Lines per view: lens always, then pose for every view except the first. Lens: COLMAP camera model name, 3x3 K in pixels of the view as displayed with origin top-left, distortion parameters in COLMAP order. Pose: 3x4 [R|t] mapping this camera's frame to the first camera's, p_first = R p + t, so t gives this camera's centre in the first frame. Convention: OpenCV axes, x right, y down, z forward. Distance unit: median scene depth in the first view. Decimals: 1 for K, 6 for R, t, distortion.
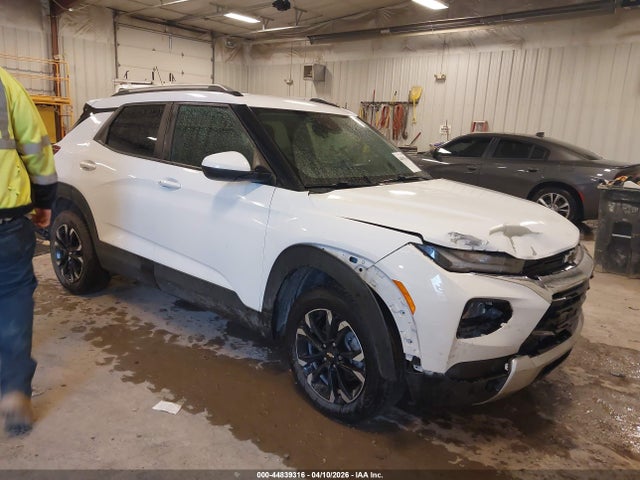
lens RADIAL K [[508.0, 0, 317.7], [0, 508.0, 240.8], [0, 0, 1]] dist [-0.006389, 0.002273]
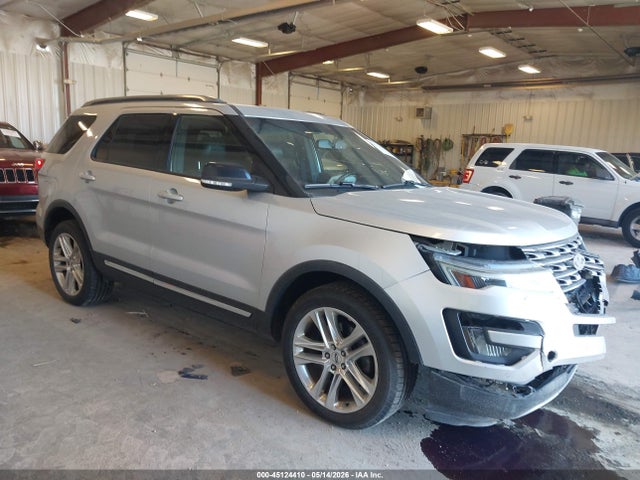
lens RADIAL K [[508.0, 0, 318.1], [0, 508.0, 238.4], [0, 0, 1]] dist [-0.006389, 0.002273]
pose [[0.999296, -0.018132, 0.032831, -0.360510], [0.019518, 0.998910, -0.042413, 0.057549], [-0.032026, 0.043024, 0.998561, -0.348159]]
